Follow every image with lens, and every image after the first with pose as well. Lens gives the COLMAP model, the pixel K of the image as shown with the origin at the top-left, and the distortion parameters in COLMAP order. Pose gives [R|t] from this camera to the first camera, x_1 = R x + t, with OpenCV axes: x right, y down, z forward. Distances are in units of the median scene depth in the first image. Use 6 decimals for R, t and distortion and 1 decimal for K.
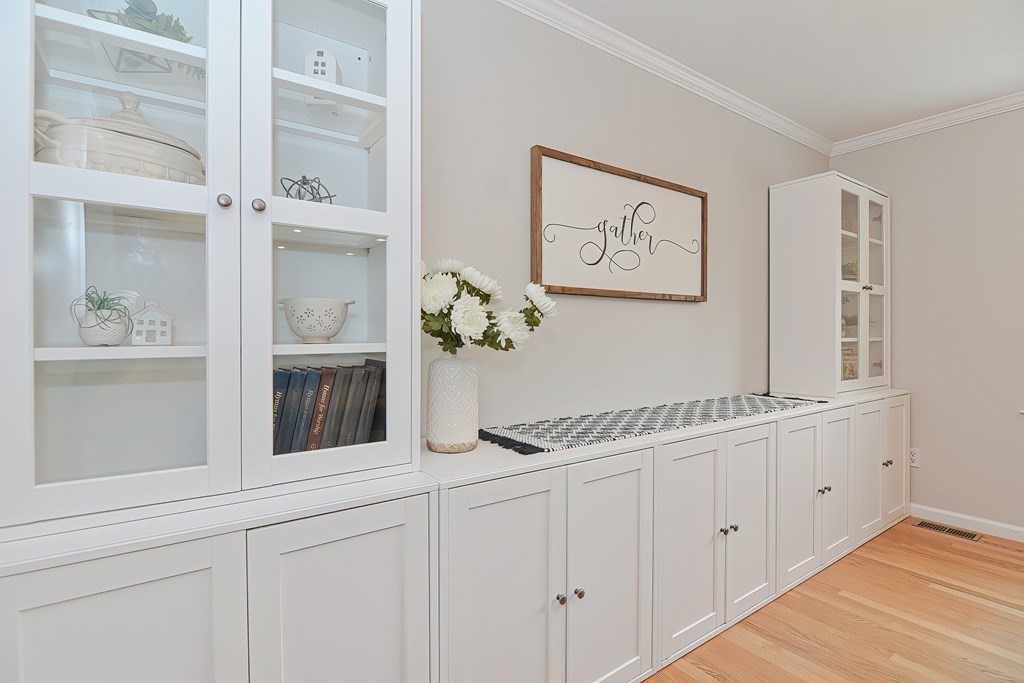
lens RADIAL K [[501.8, 0, 505.7], [0, 501.8, 339.8], [0, 0, 1]] dist [0.001996, -0.000600]
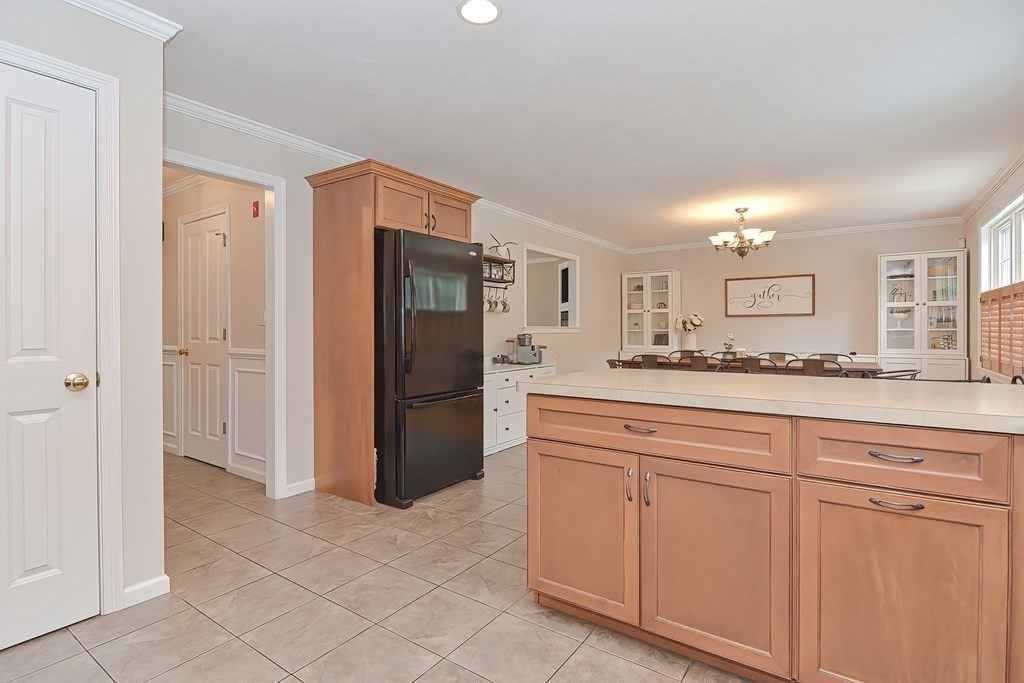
lens RADIAL K [[501.8, 0, 509.5], [0, 501.8, 335.1], [0, 0, 1]] dist [0.001996, -0.000600]
pose [[0.342607, 0.006538, -0.939456, 2.759809], [-0.006125, 0.999970, 0.004725, 0.031193], [0.939459, 0.004135, 0.342637, -1.660644]]
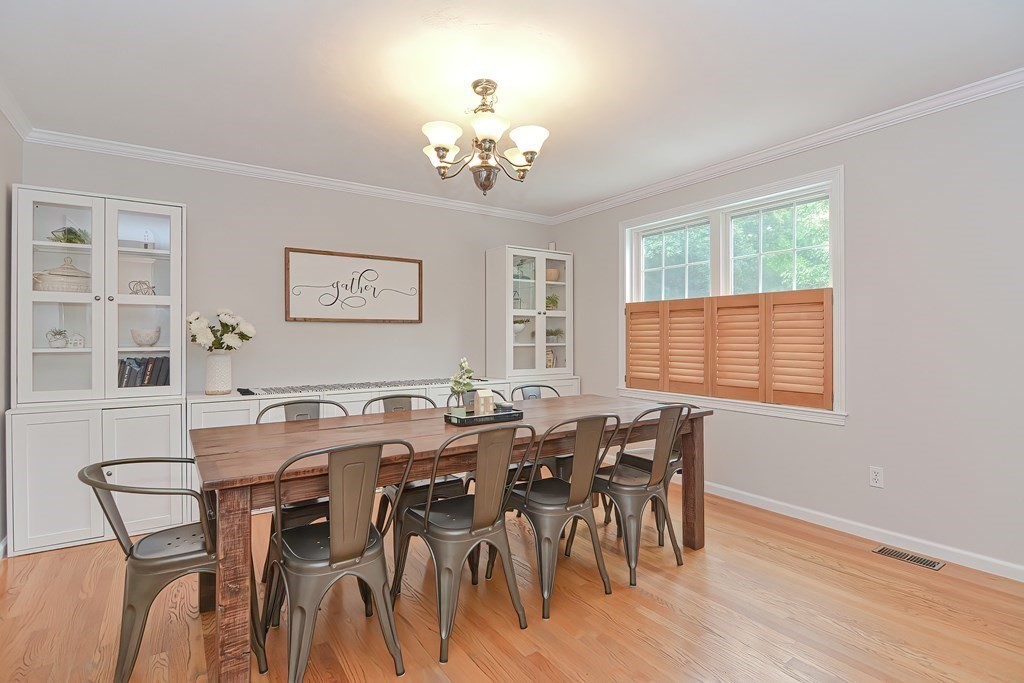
lens RADIAL K [[501.8, 0, 508.9], [0, 501.8, 339.1], [0, 0, 1]] dist [0.001996, -0.000600]
pose [[0.999649, -0.003398, -0.026274, 0.885194], [0.003151, 0.999951, -0.009425, -0.002439], [0.026304, 0.009339, 0.999610, -0.858267]]
